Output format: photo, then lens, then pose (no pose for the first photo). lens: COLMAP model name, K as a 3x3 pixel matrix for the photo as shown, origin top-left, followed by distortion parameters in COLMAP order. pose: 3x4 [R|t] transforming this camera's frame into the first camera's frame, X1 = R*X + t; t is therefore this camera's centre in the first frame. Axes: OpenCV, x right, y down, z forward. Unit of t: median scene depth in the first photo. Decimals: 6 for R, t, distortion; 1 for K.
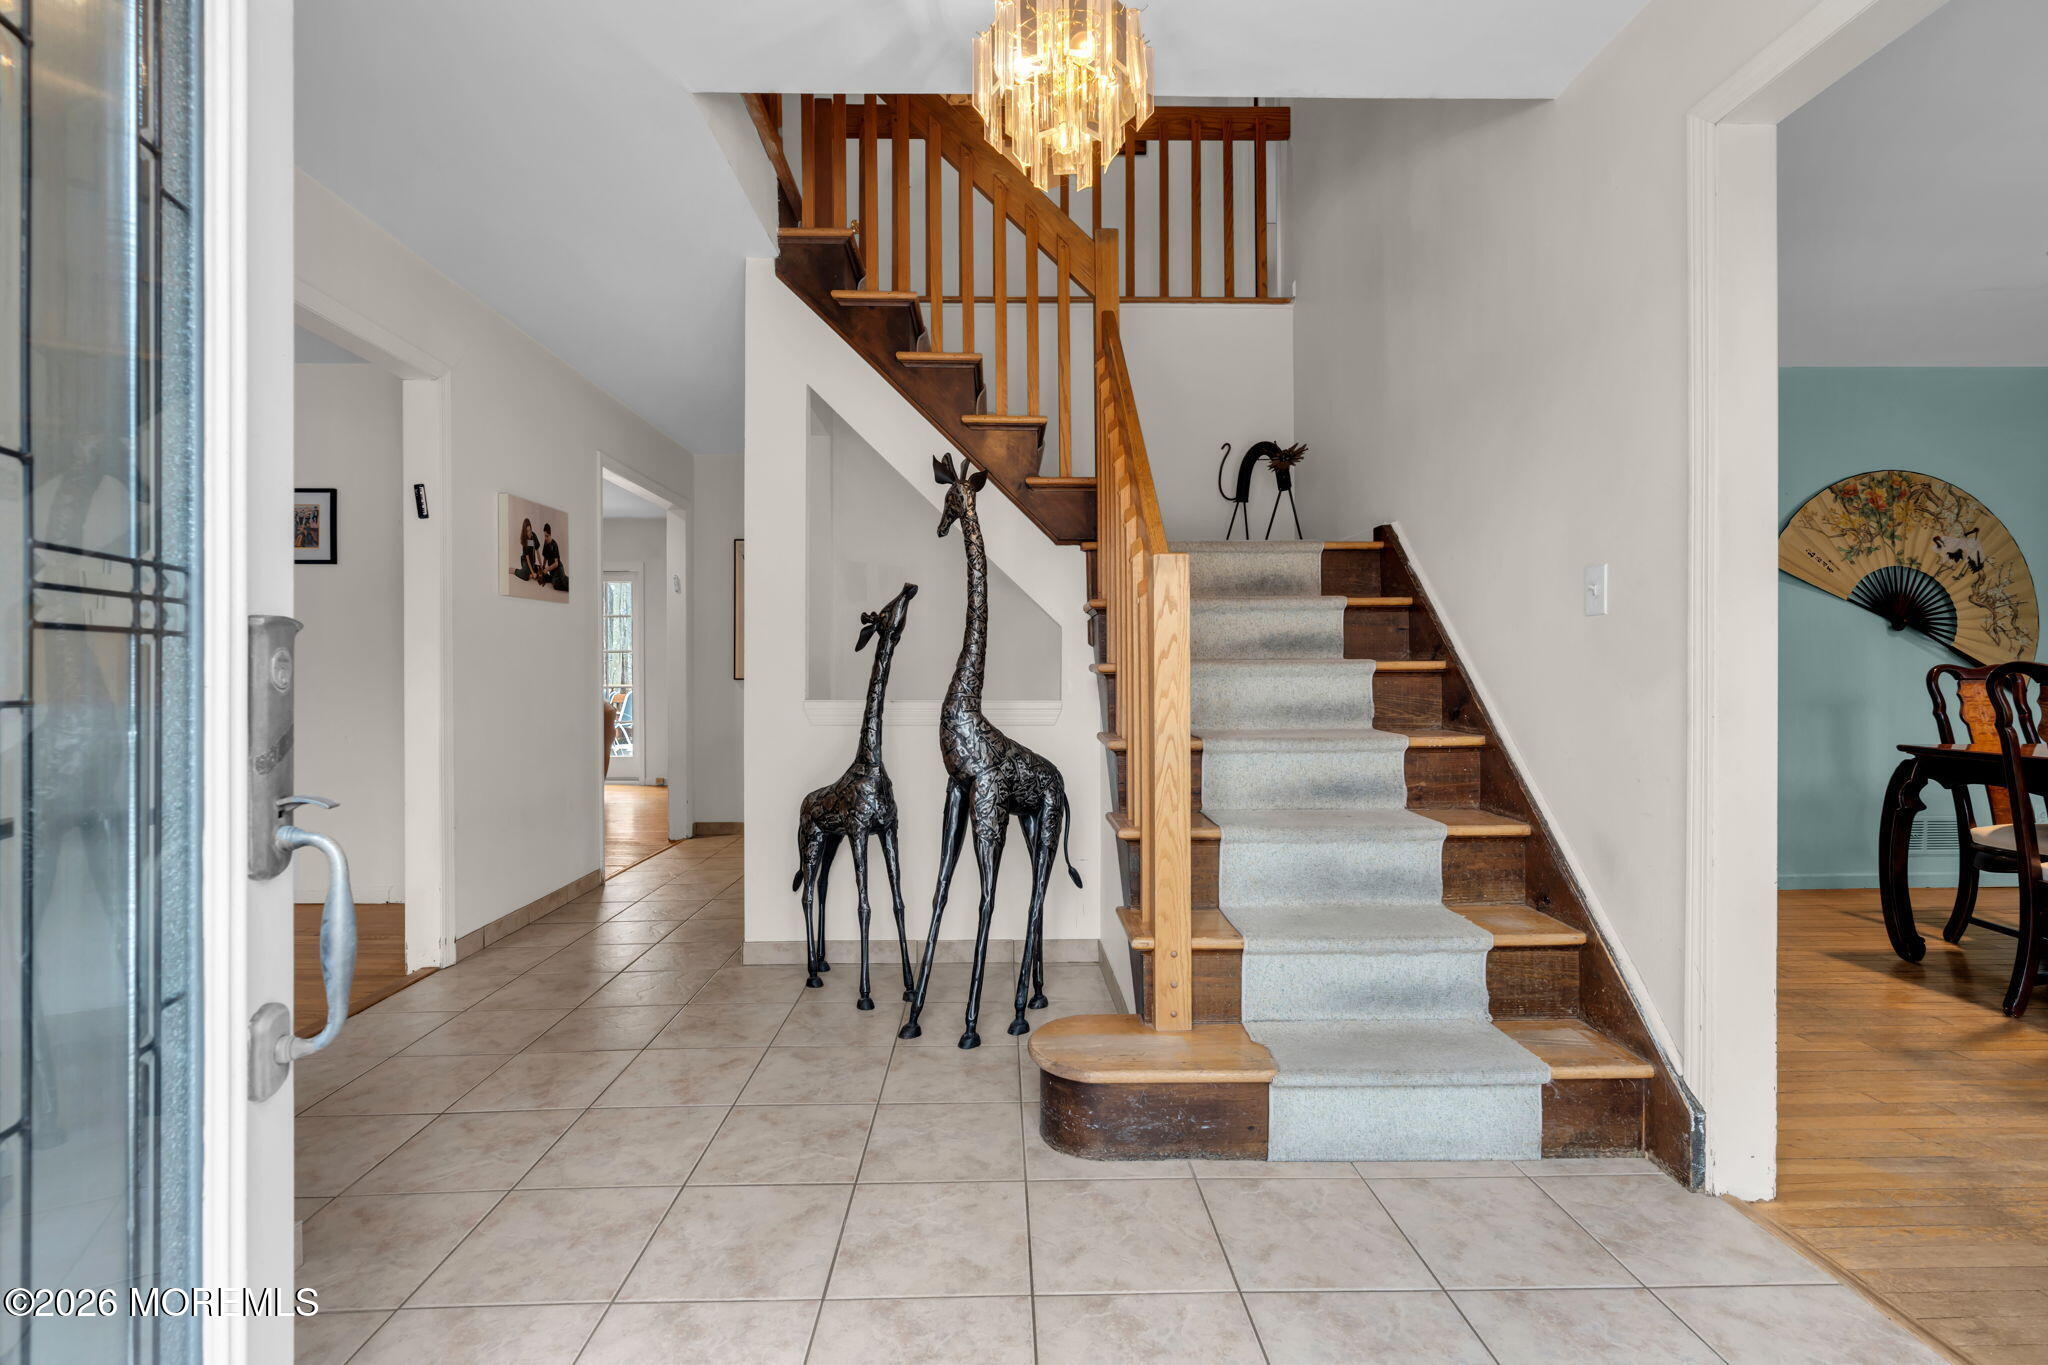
lens RADIAL K [[922.6, 0, 1021.4], [0, 922.6, 676.8], [0, 0, 1]] dist [0.003575, 0.000797]
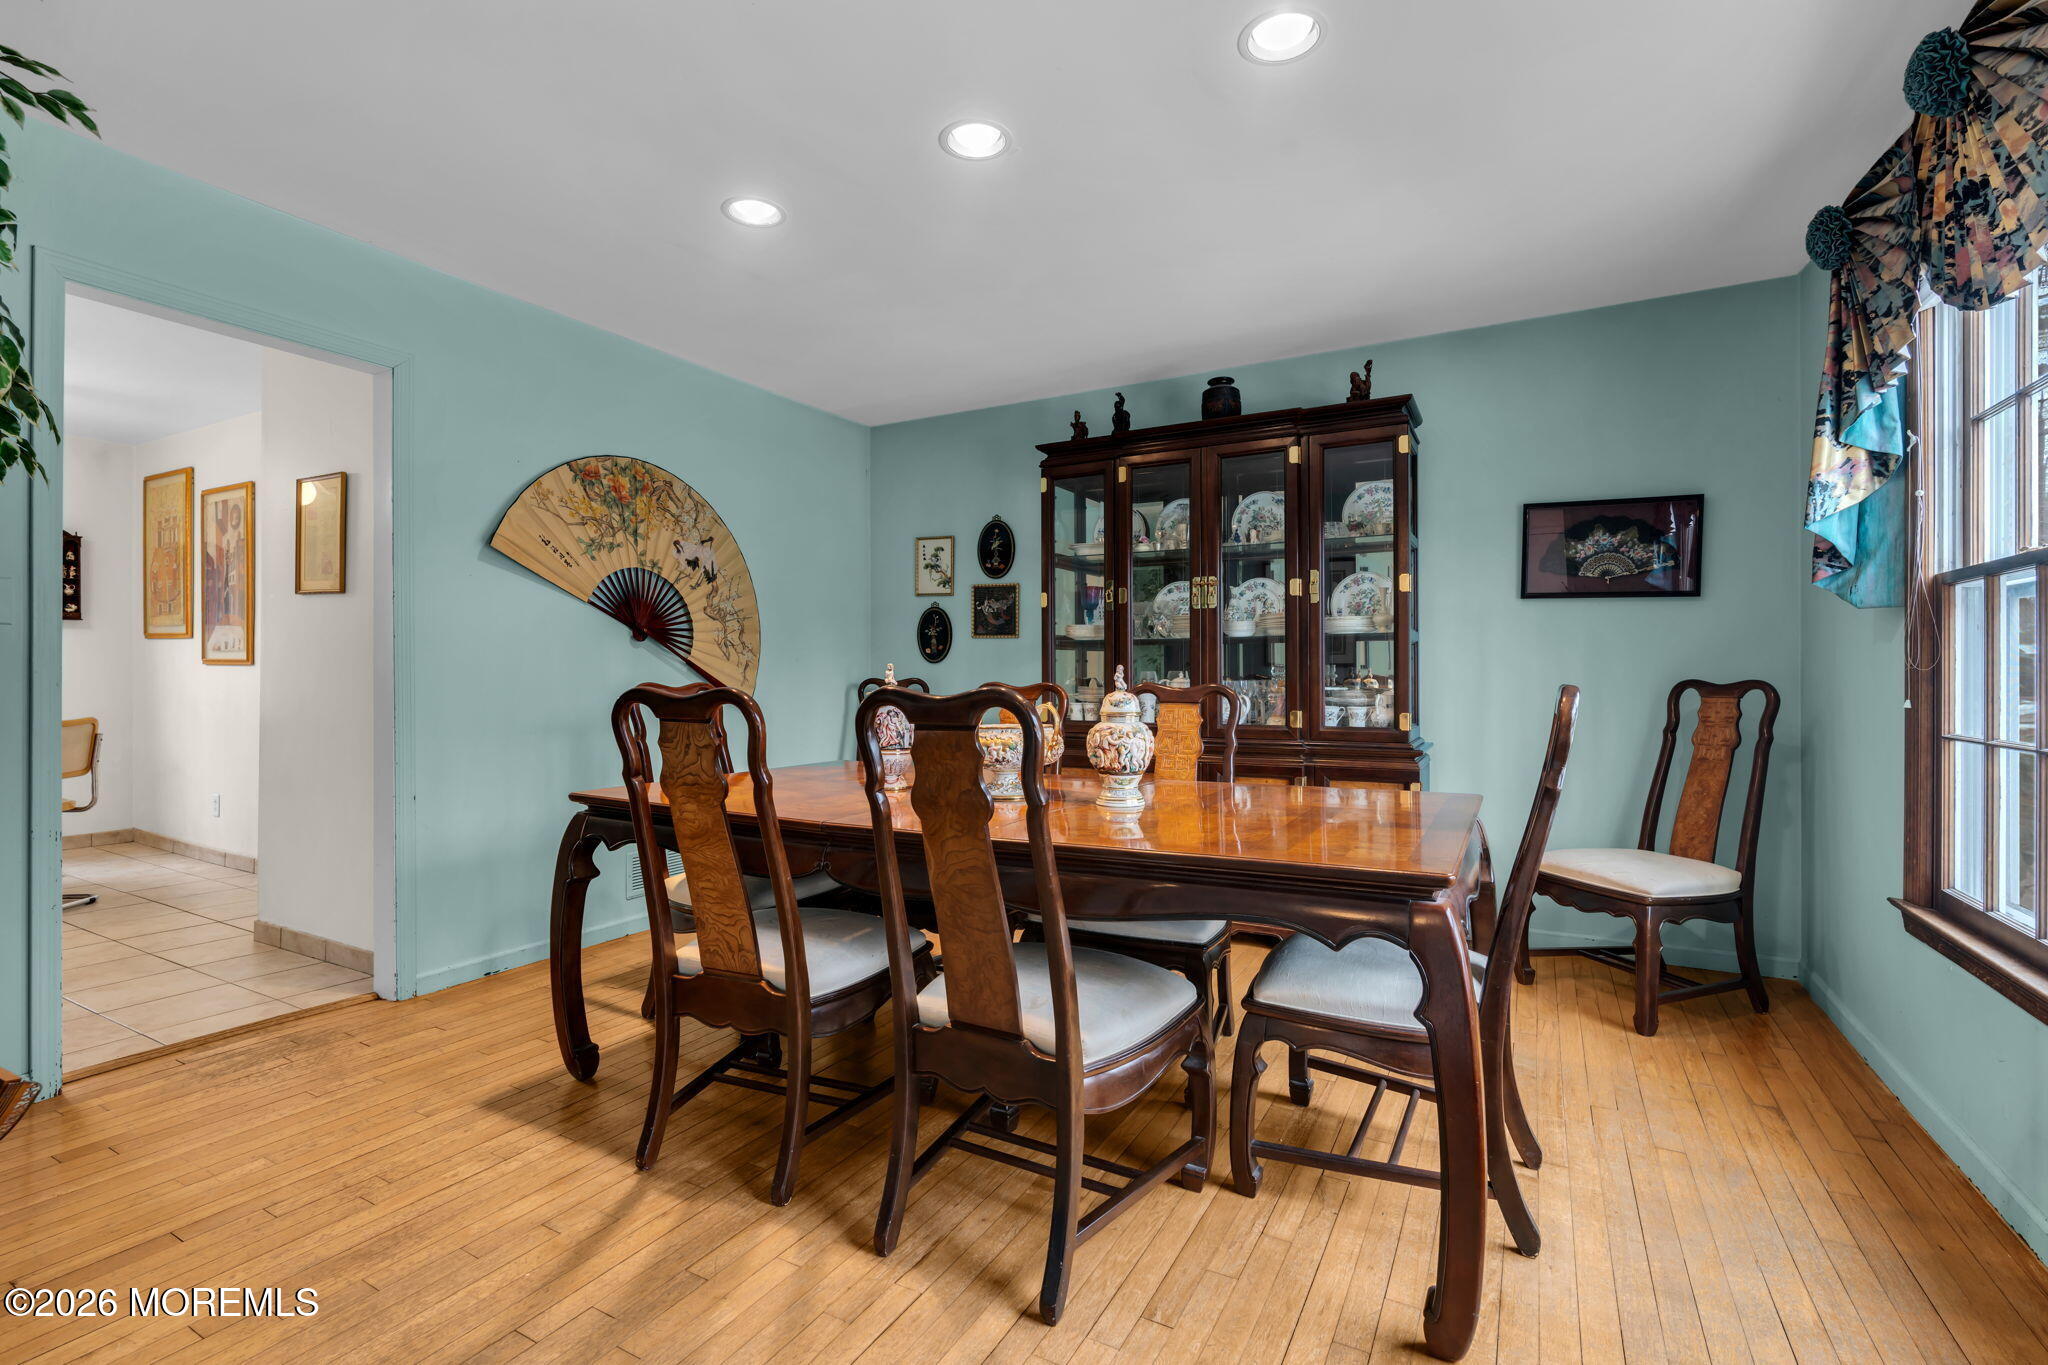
lens RADIAL K [[922.6, 0, 1029.7], [0, 922.6, 677.7], [0, 0, 1]] dist [0.003575, 0.000797]
pose [[0.508217, 0.001682, 0.861227, 0.377435], [-0.002449, 0.999997, -0.000508, -0.015502], [-0.861225, -0.001851, 0.508220, 0.232670]]
